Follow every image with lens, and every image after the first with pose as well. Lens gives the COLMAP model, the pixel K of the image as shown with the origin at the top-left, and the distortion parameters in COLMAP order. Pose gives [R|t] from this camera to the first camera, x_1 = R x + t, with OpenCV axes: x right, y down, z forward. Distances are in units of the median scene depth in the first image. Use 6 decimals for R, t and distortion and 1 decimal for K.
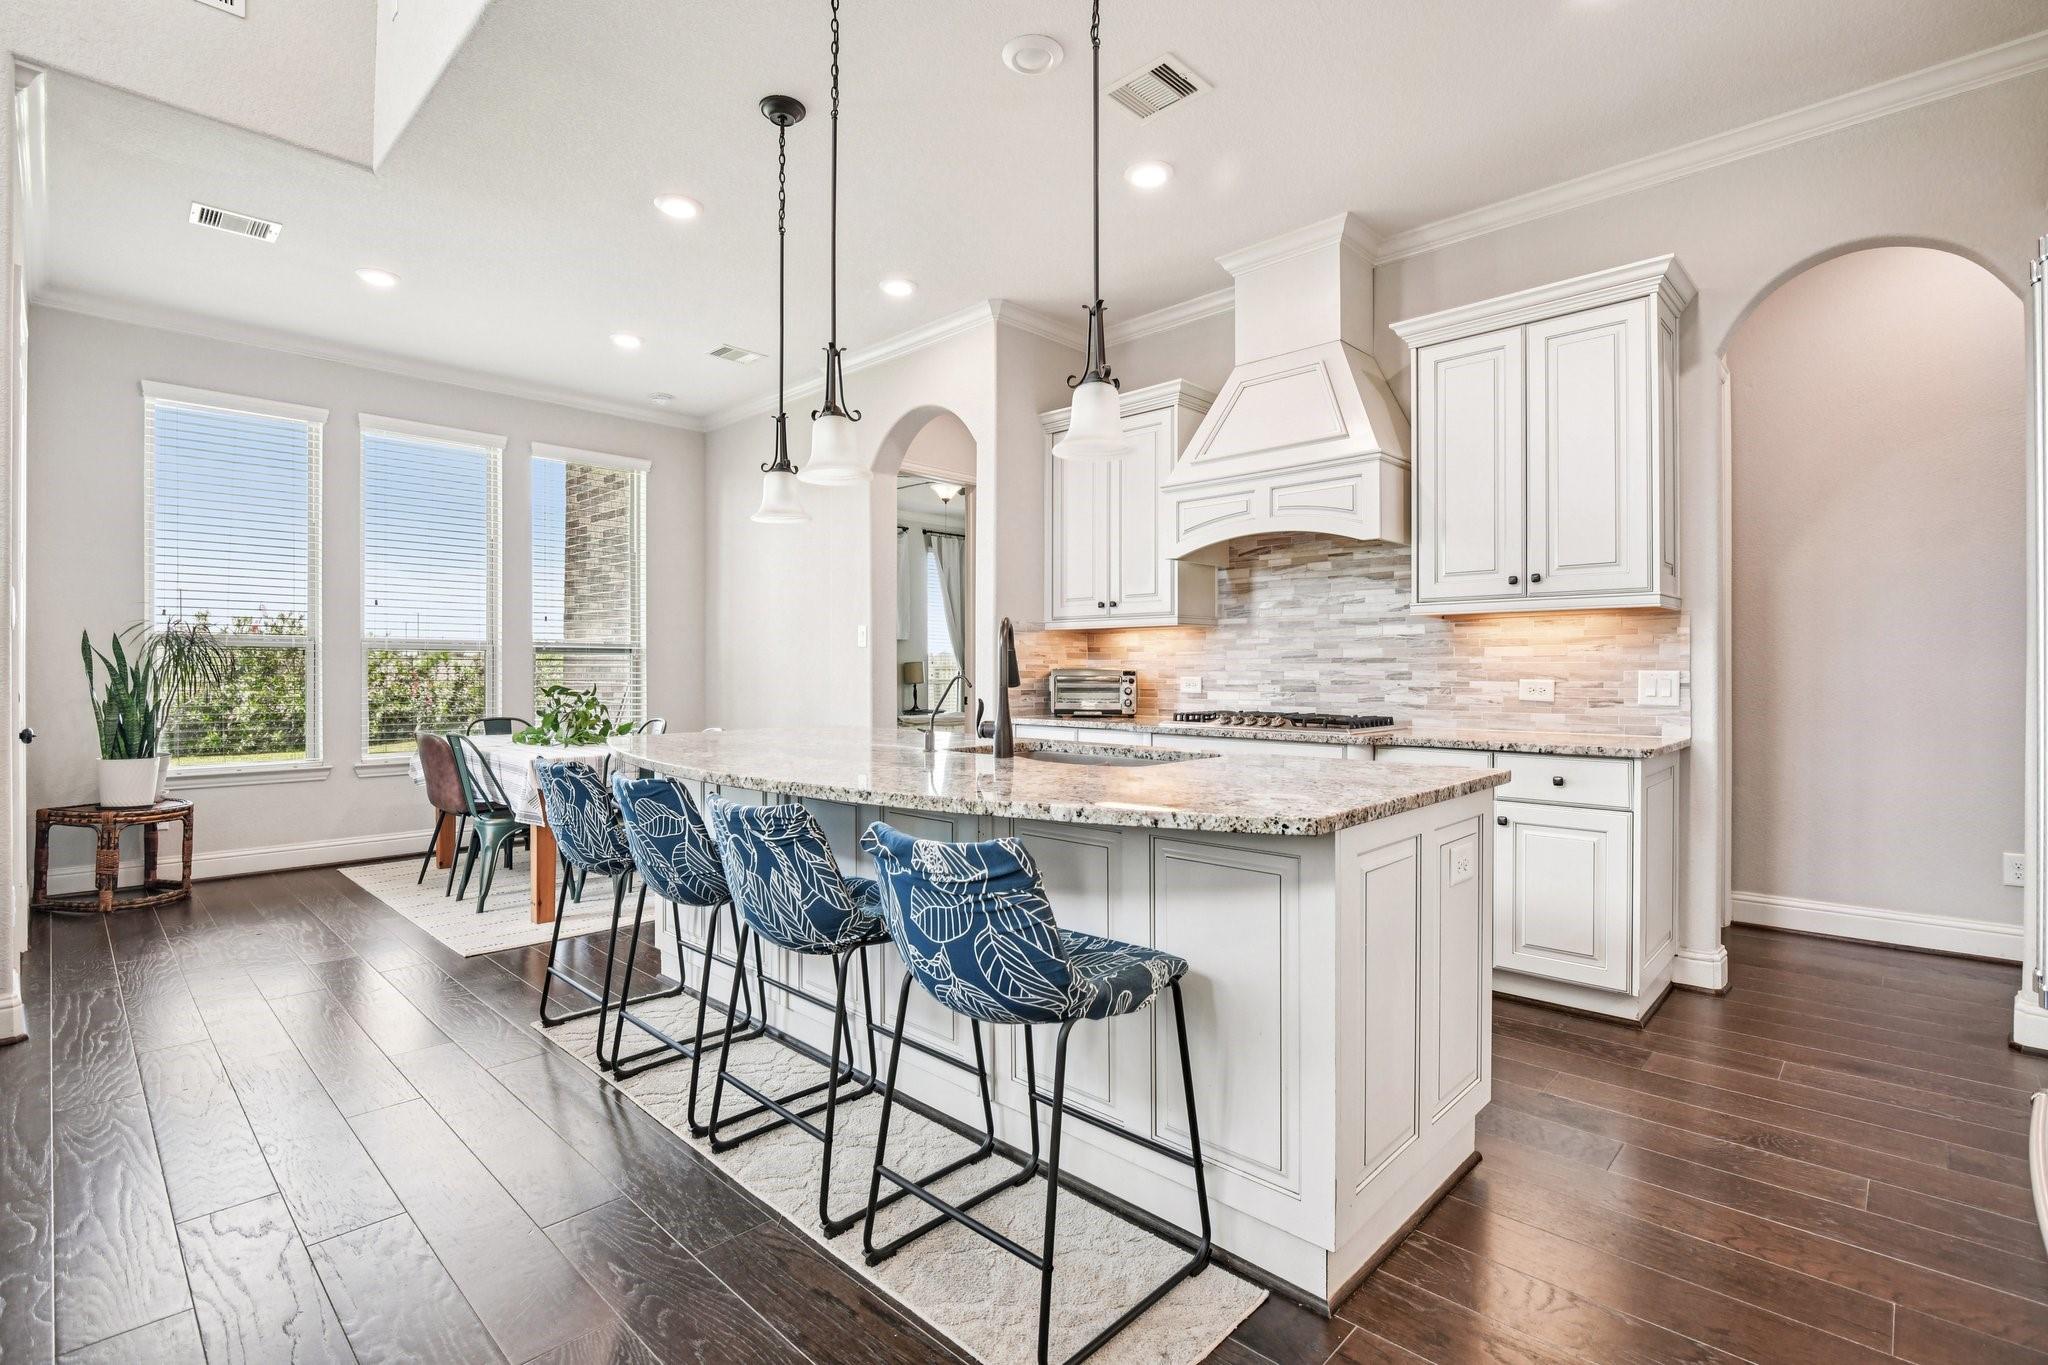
lens RADIAL K [[918.4, 0, 980.0], [0, 918.4, 675.4], [0, 0, 1]] dist [-0.016167, -0.000315]
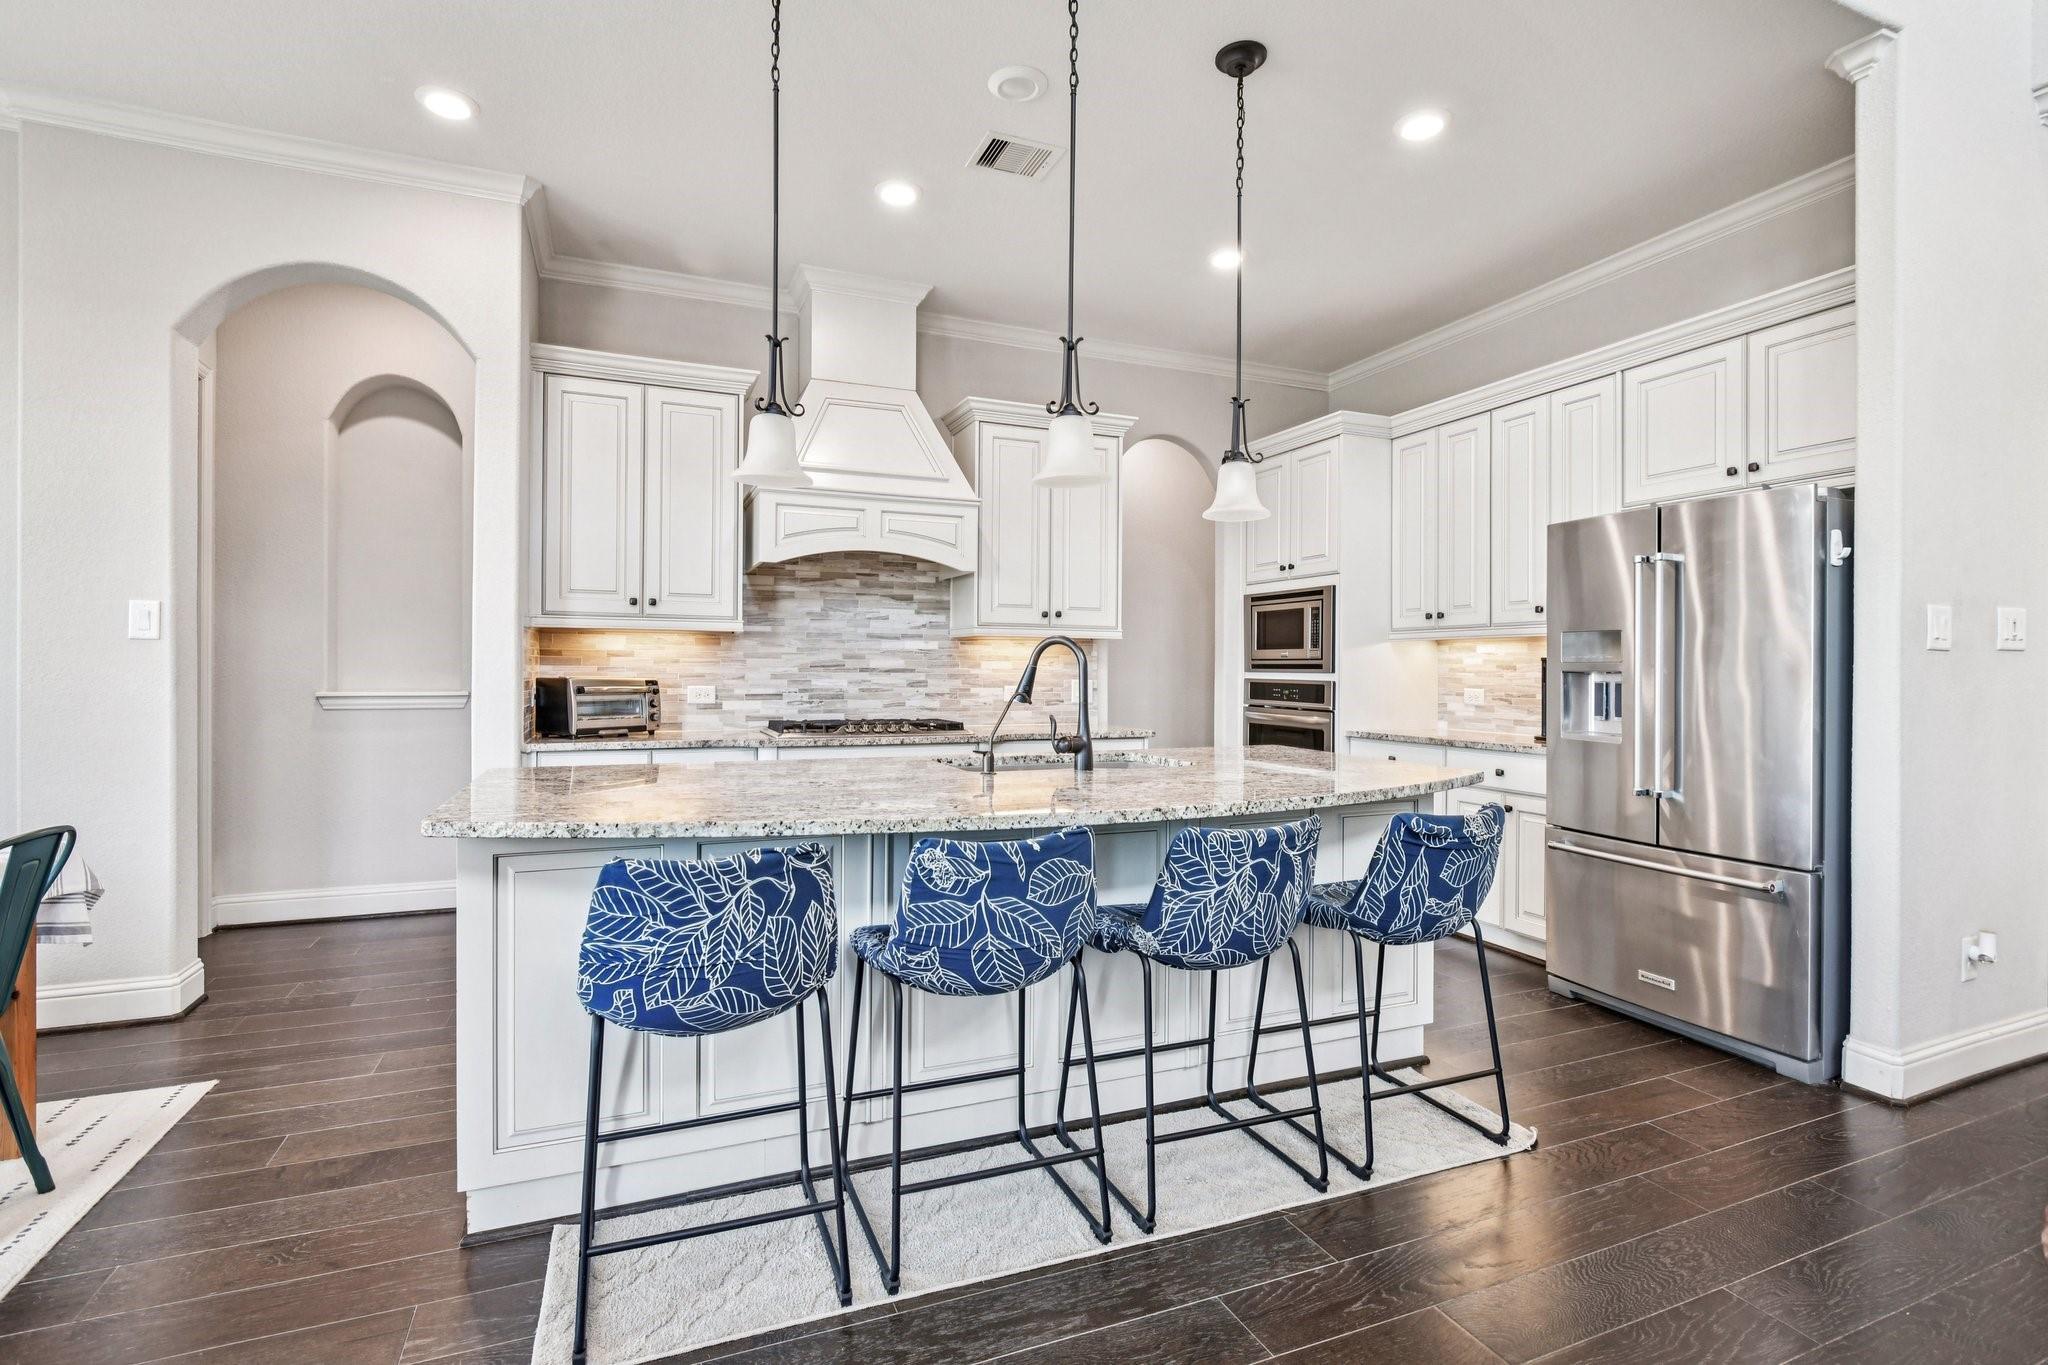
lens RADIAL K [[955.7, 0, 1024.8], [0, 955.7, 677.2], [0, 0, 1]] dist [-0.010178, -0.001550]
pose [[0.407670, -0.004572, 0.913118, -0.592139], [0.000204, 0.999988, 0.004916, -0.013881], [-0.913129, -0.001818, 0.407666, 0.361185]]
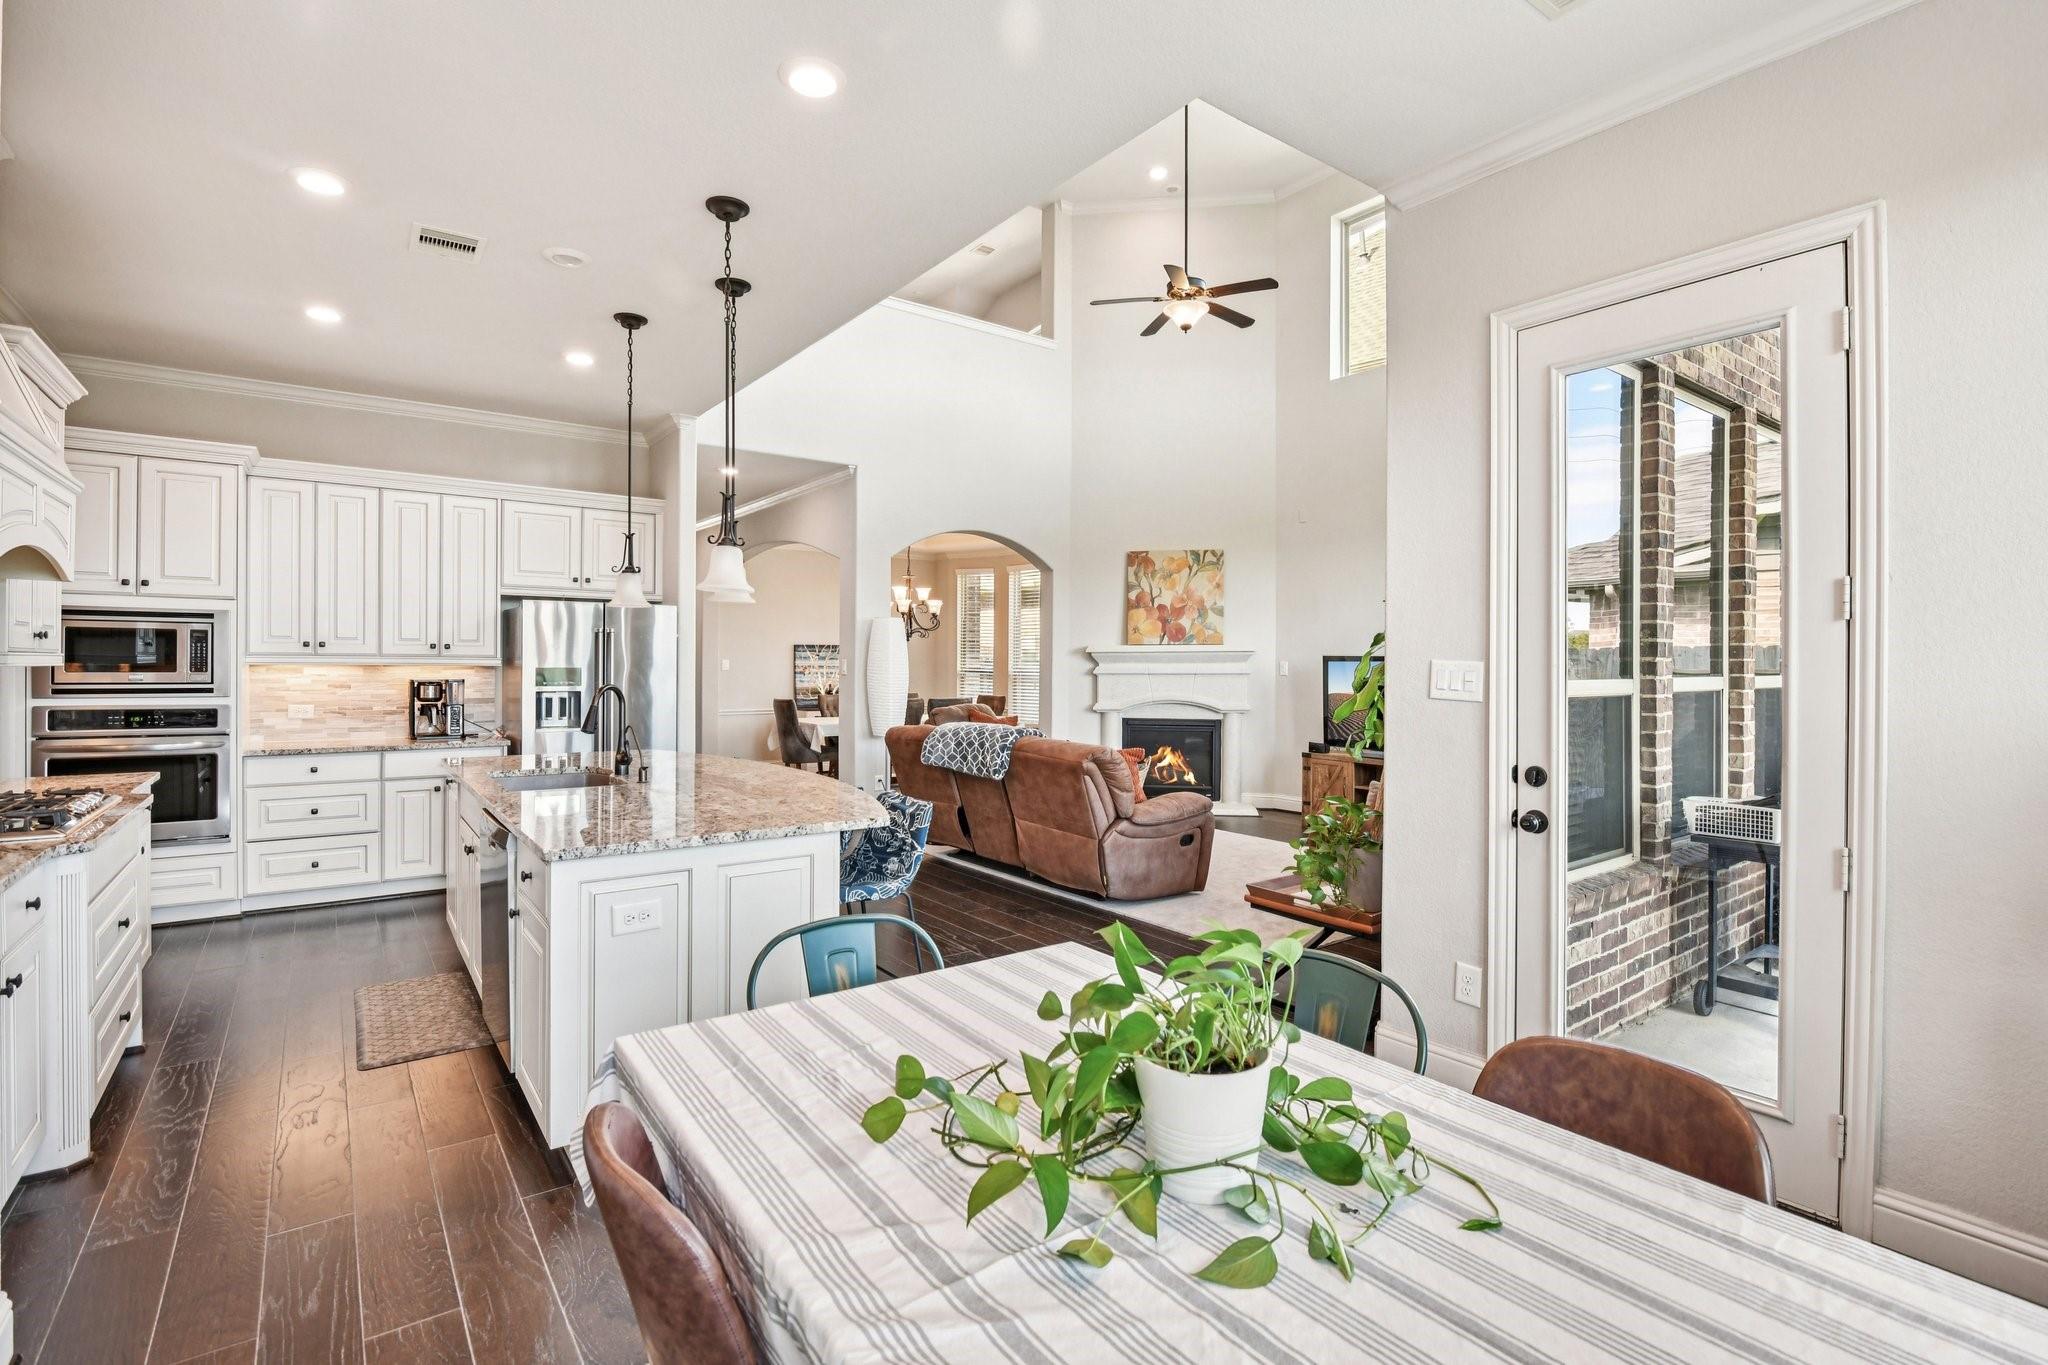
lens RADIAL K [[947.1, 0, 1032.7], [0, 947.1, 680.1], [0, 0, 1]] dist [-0.016263, -0.000311]
pose [[-0.988964, -0.010941, 0.147753, -0.536003], [-0.007035, 0.999612, 0.026934, -0.073144], [-0.147990, 0.025597, -0.988657, 1.515196]]
